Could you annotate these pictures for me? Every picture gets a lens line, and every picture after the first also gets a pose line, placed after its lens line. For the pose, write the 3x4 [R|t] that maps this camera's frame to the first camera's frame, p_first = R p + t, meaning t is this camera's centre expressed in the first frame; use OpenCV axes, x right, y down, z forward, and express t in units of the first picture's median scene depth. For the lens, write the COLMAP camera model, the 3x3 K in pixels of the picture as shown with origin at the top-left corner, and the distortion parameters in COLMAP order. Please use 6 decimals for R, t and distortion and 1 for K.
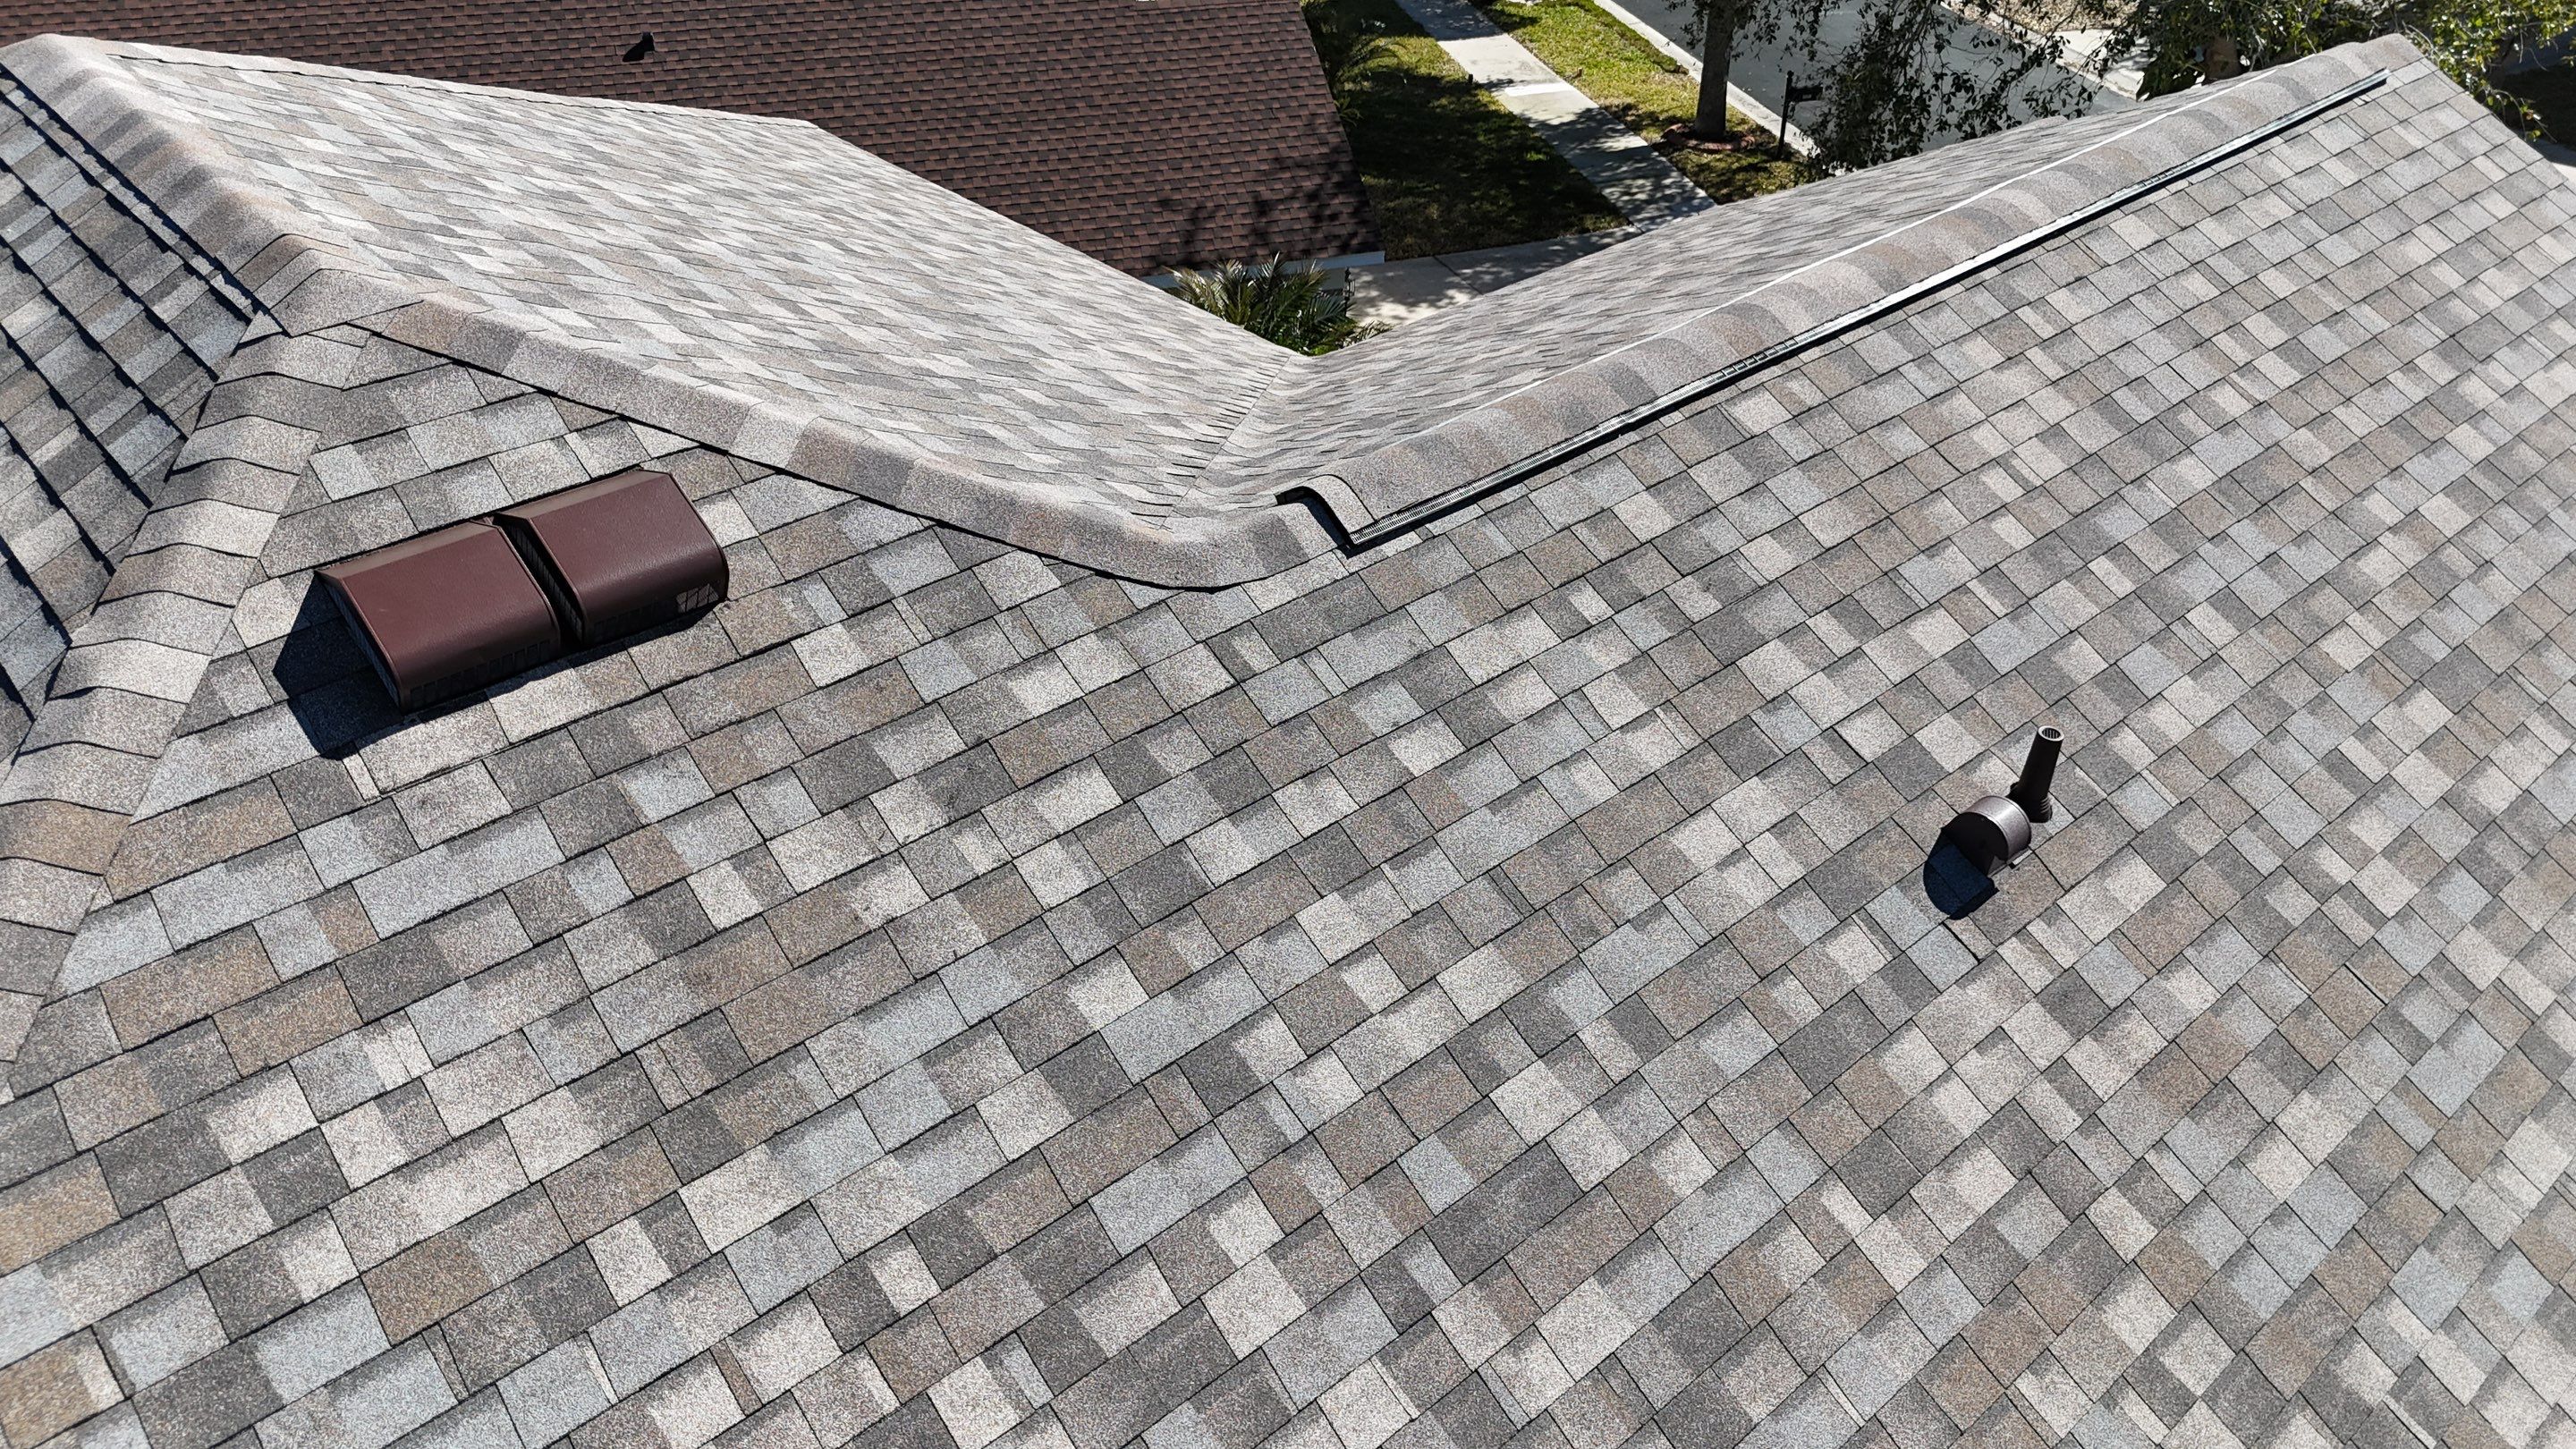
lens RADIAL K [[1903.7, 0, 1287.1], [0, 1903.7, 721.9], [0, 0, 1]] dist [0.069674, -0.064285]
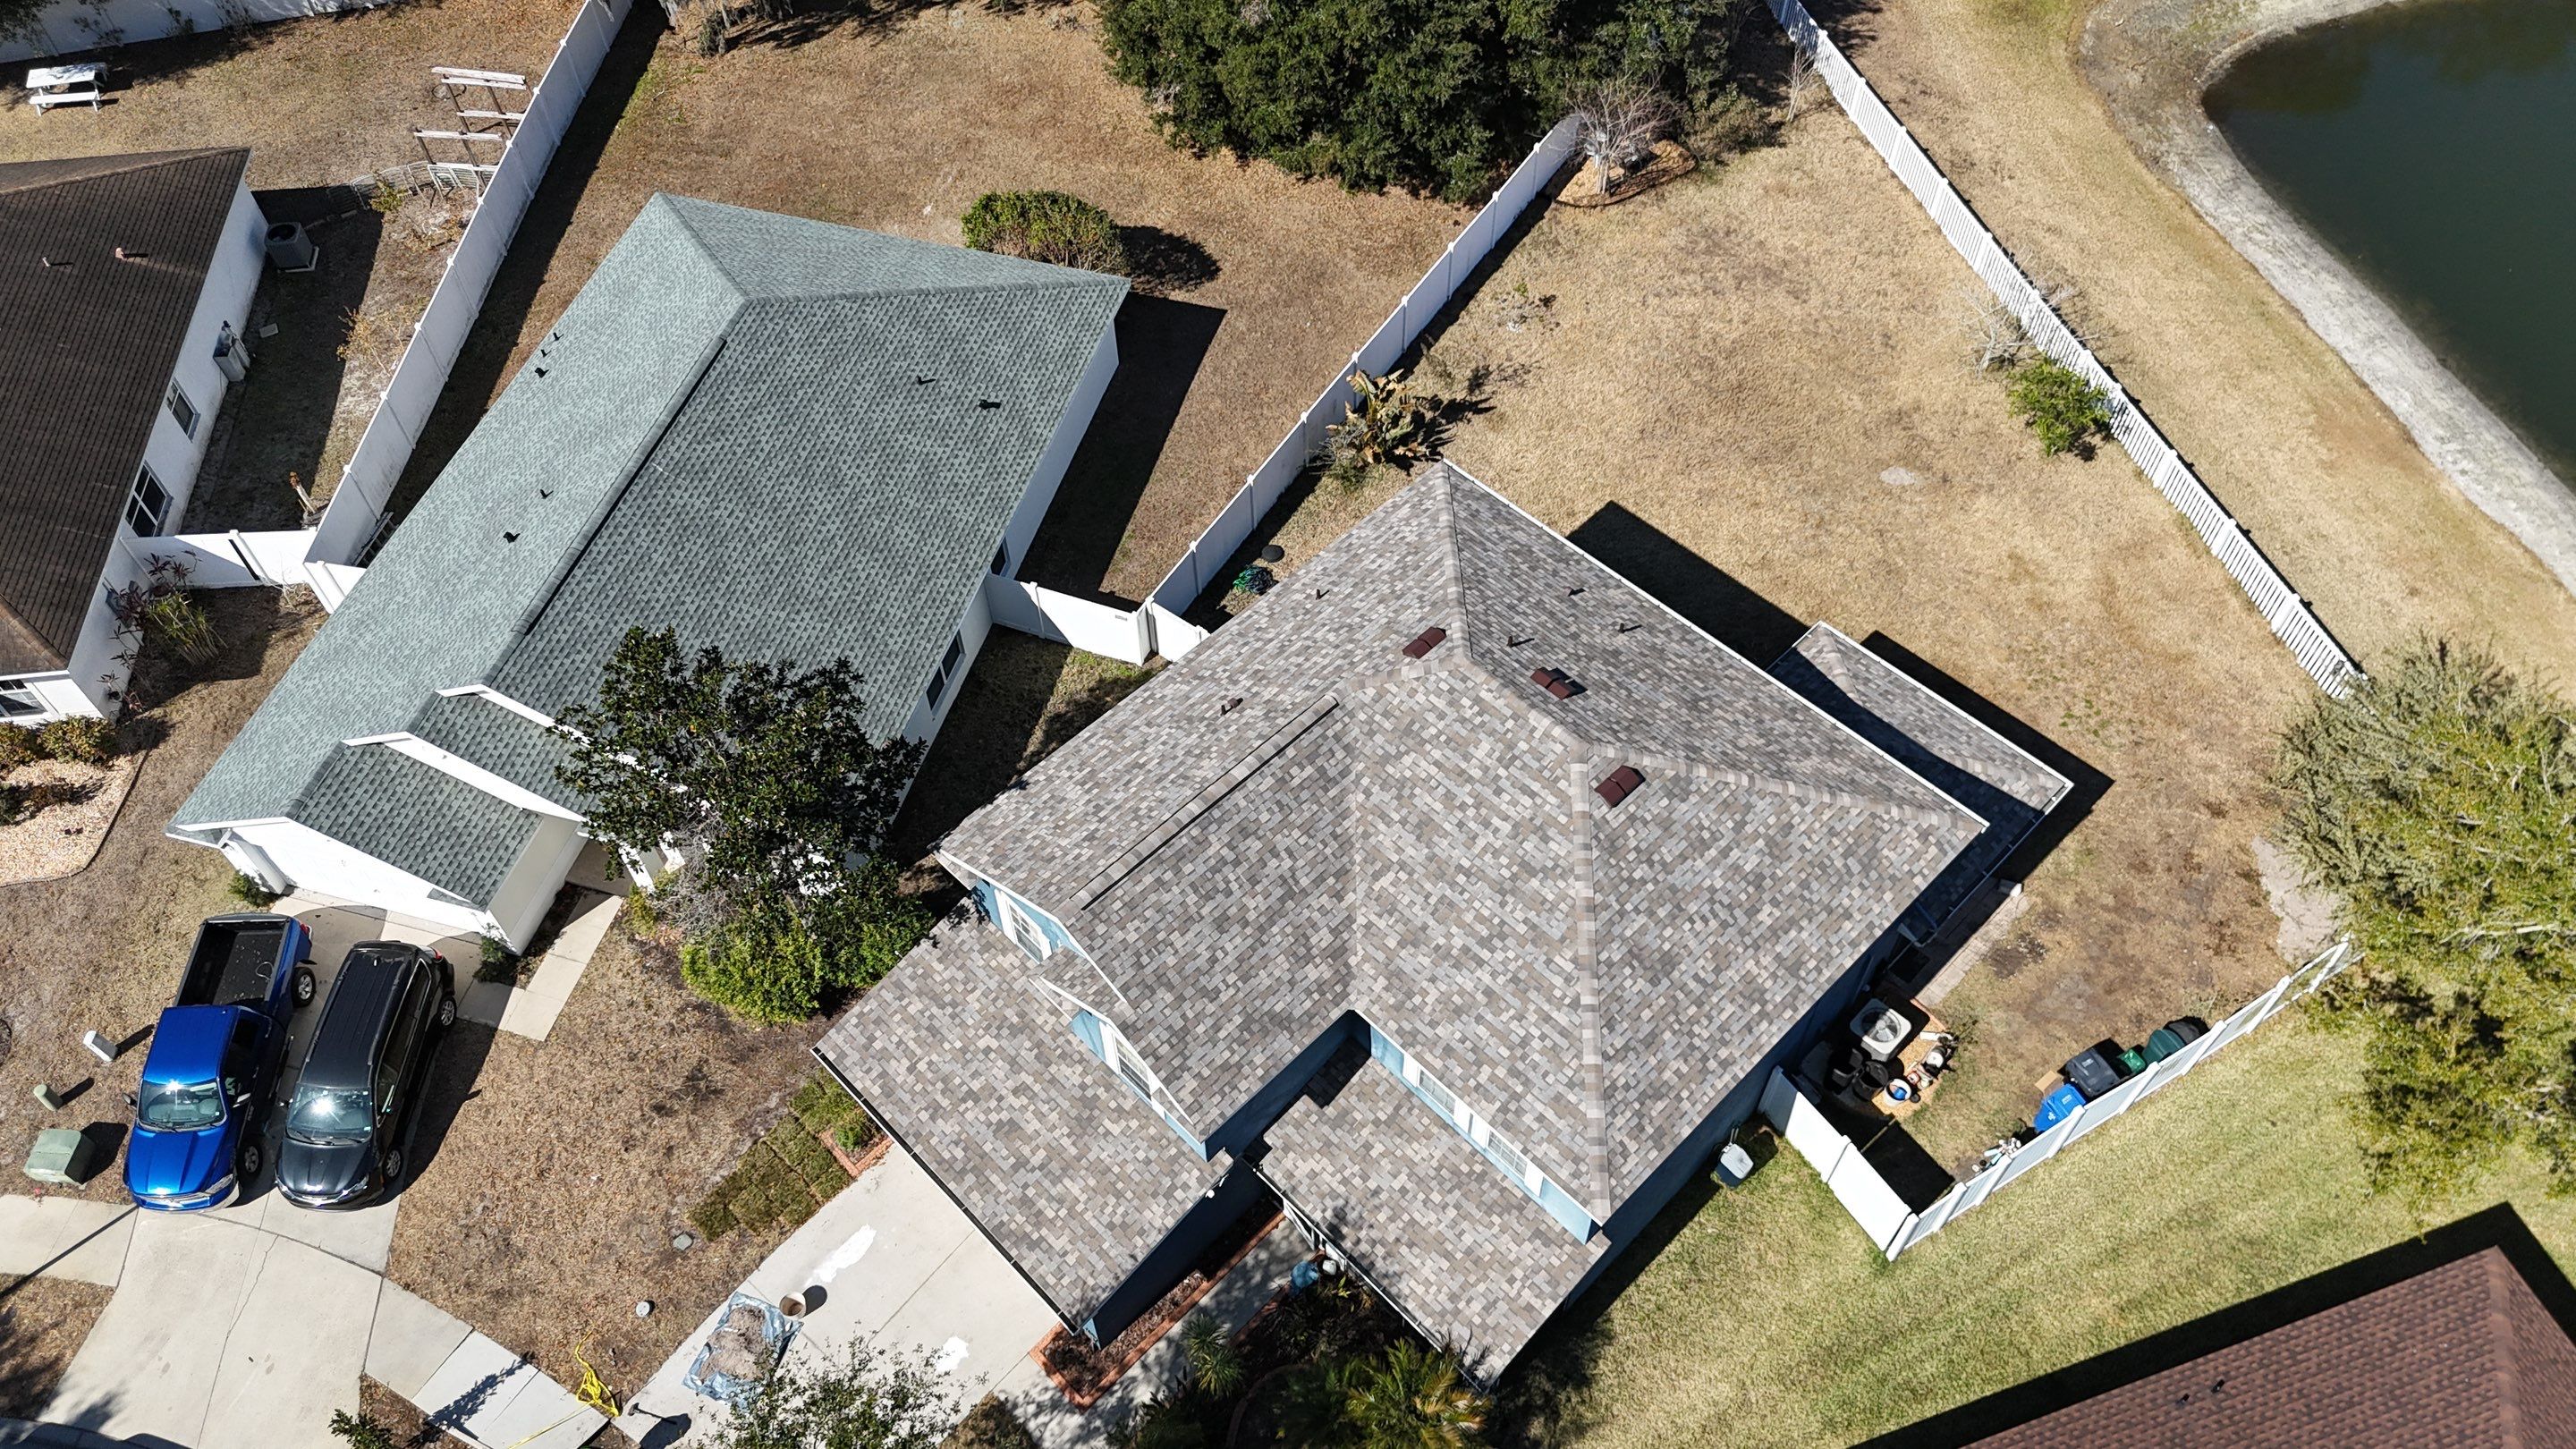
lens RADIAL K [[1903.7, 0, 1275.3], [0, 1903.7, 716.4], [0, 0, 1]] dist [0.069674, -0.064285]
pose [[-0.998108, 0.060058, -0.013204, 0.319381], [-0.010817, 0.039903, 0.999145, -7.106453], [0.060534, 0.997397, -0.039178, 1.379412]]
